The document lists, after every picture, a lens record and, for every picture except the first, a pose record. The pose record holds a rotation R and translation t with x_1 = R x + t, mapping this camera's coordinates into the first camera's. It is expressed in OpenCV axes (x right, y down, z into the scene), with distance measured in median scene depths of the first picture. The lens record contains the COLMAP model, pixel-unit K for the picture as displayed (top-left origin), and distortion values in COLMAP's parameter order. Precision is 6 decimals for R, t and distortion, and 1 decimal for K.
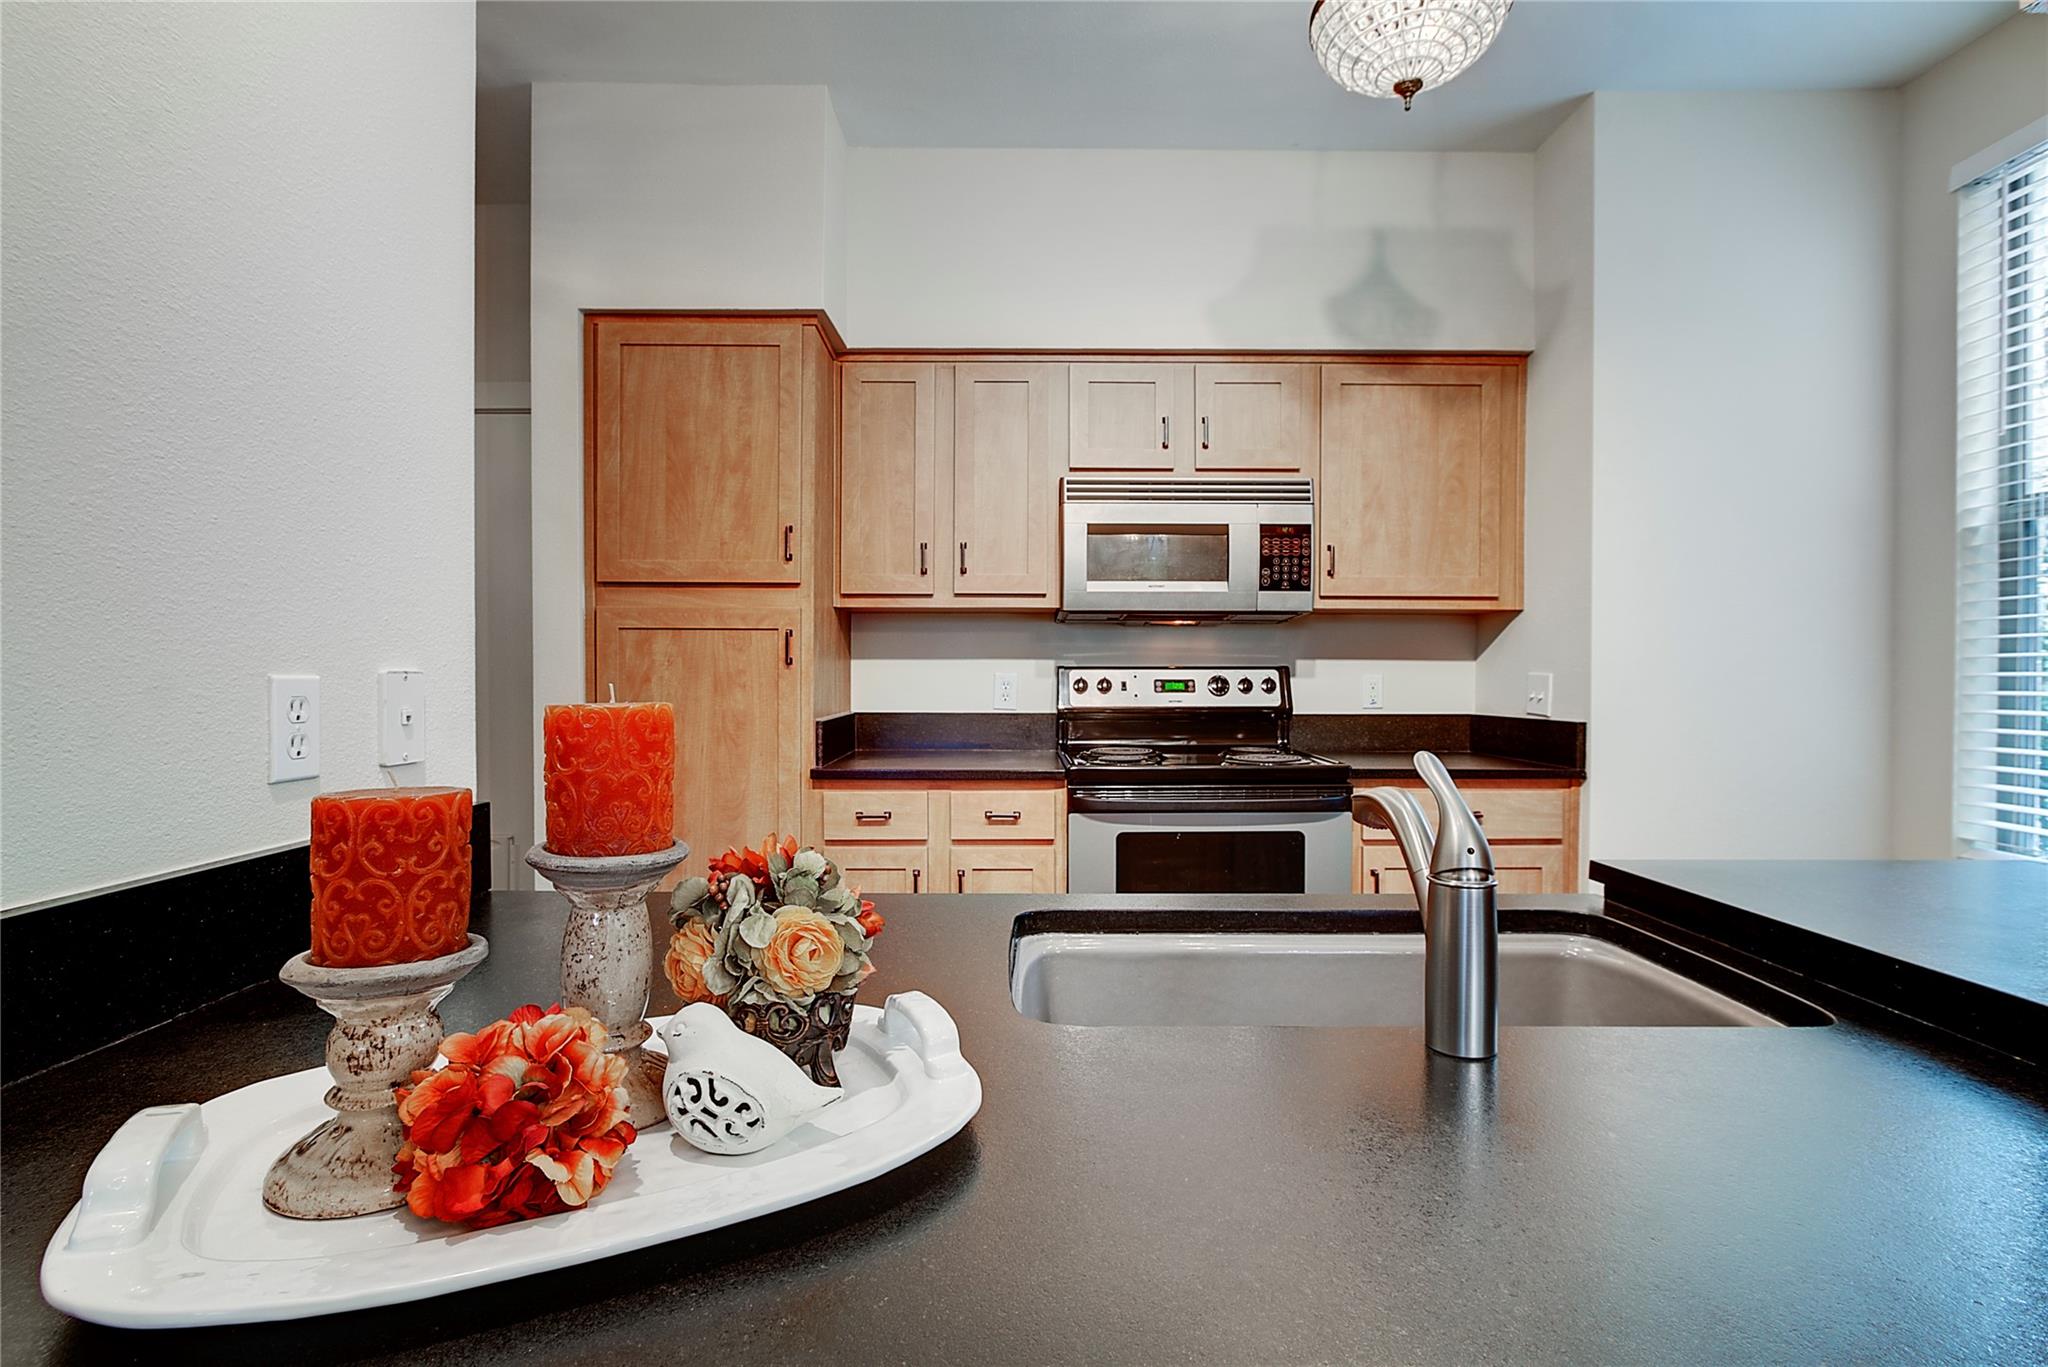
lens RADIAL K [[946.1, 0, 1029.8], [0, 946.1, 678.3], [0, 0, 1]] dist [-0.020759, 0.006037]
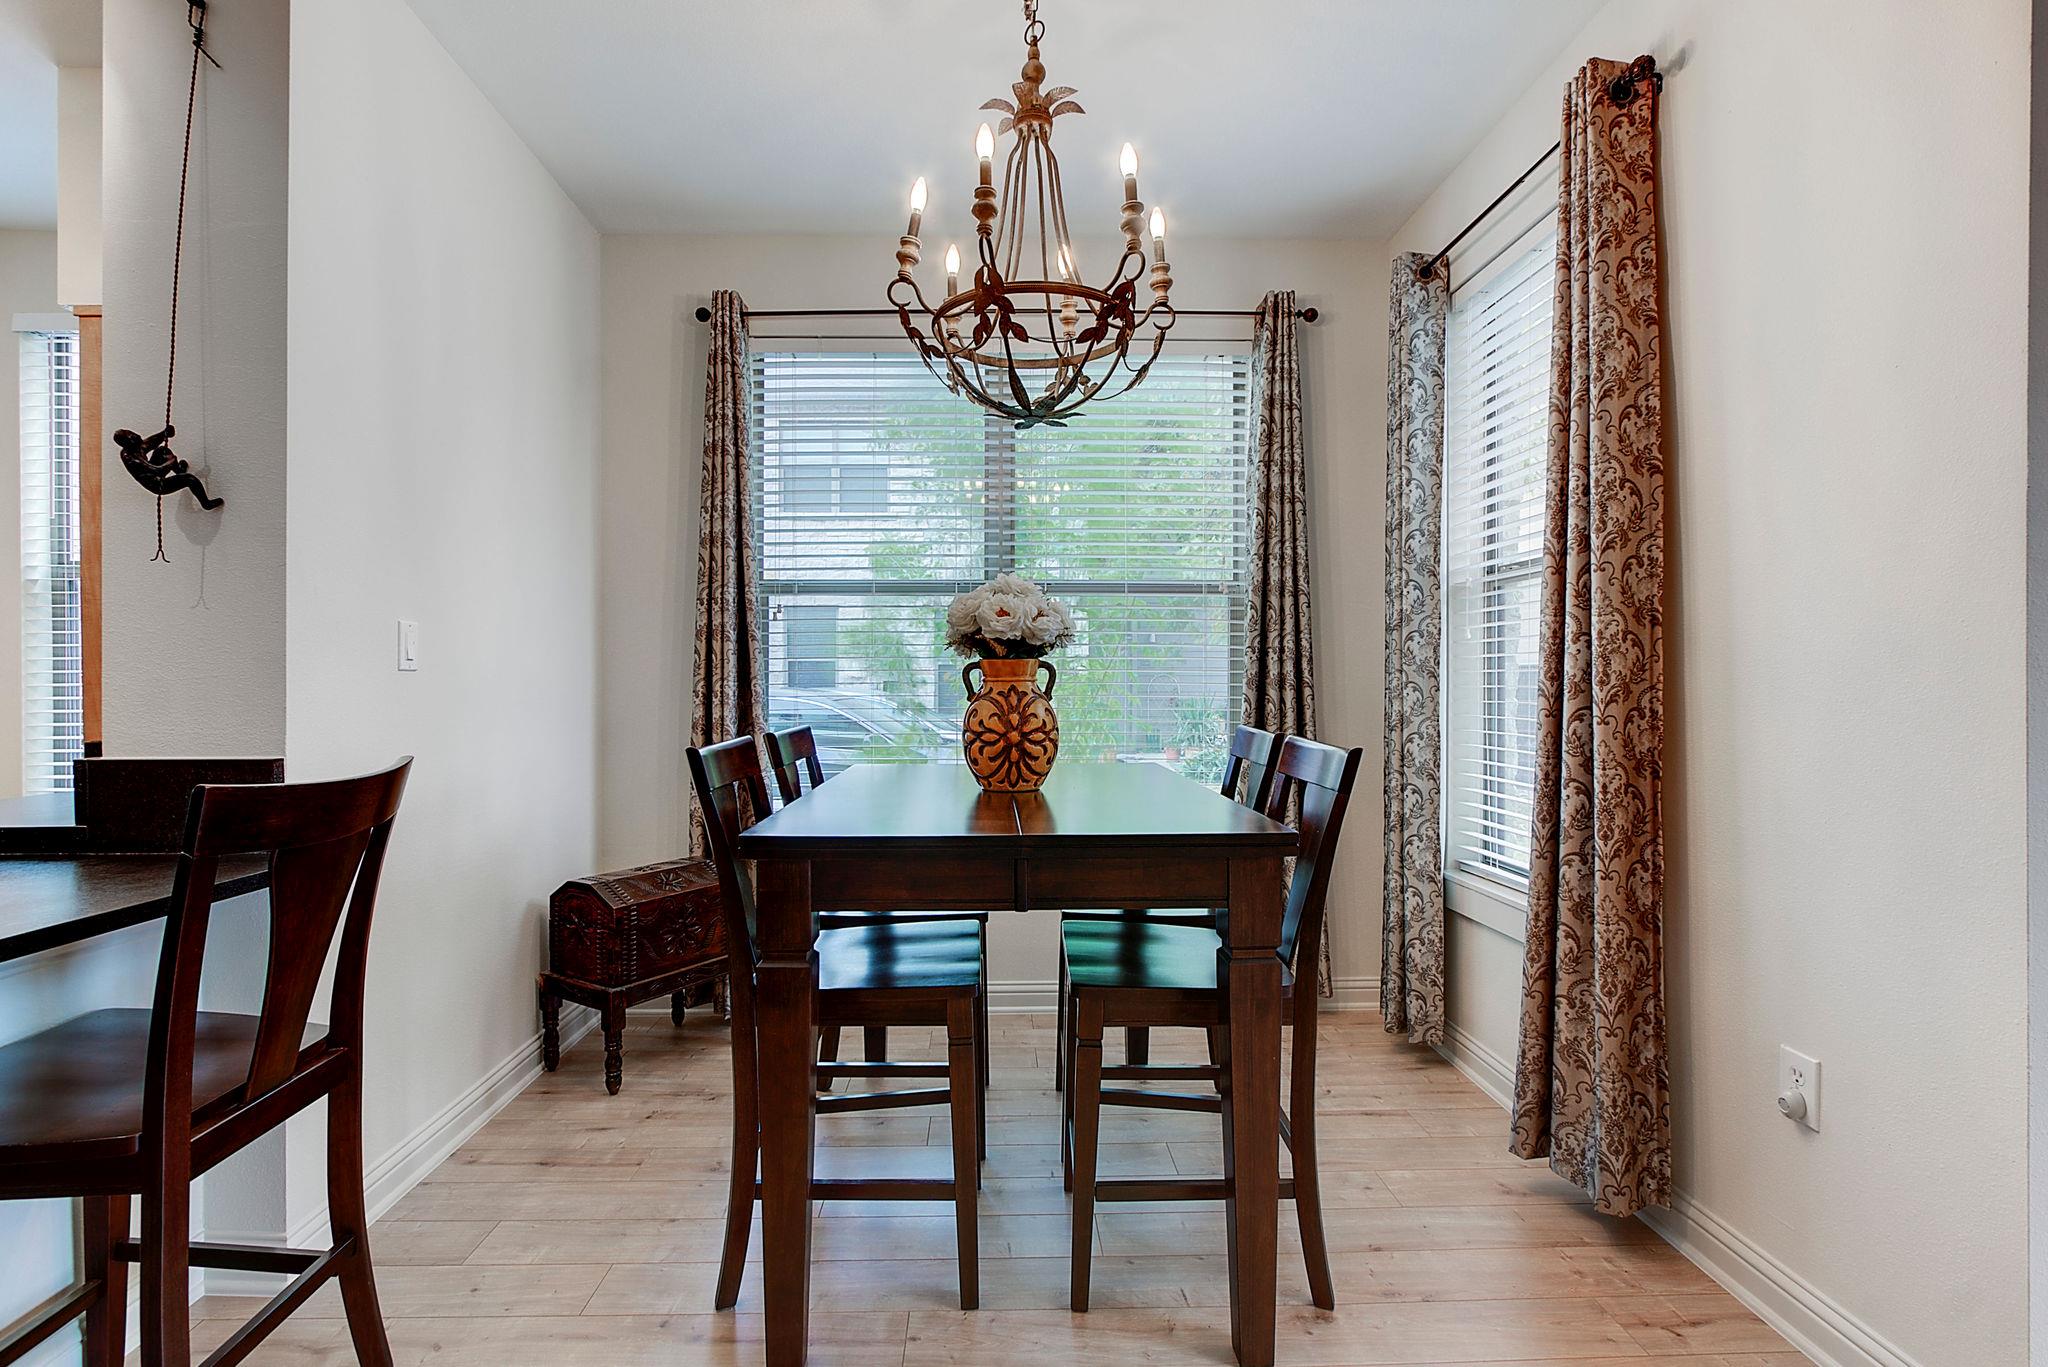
lens RADIAL K [[967.4, 0, 1021.9], [0, 967.4, 692.2], [0, 0, 1]] dist [-0.013437, 0.001464]
pose [[-0.021495, -0.015264, 0.999652, -0.360489], [0.006794, 0.999858, 0.015413, -0.005253], [-0.999746, 0.007123, -0.021388, -0.358130]]
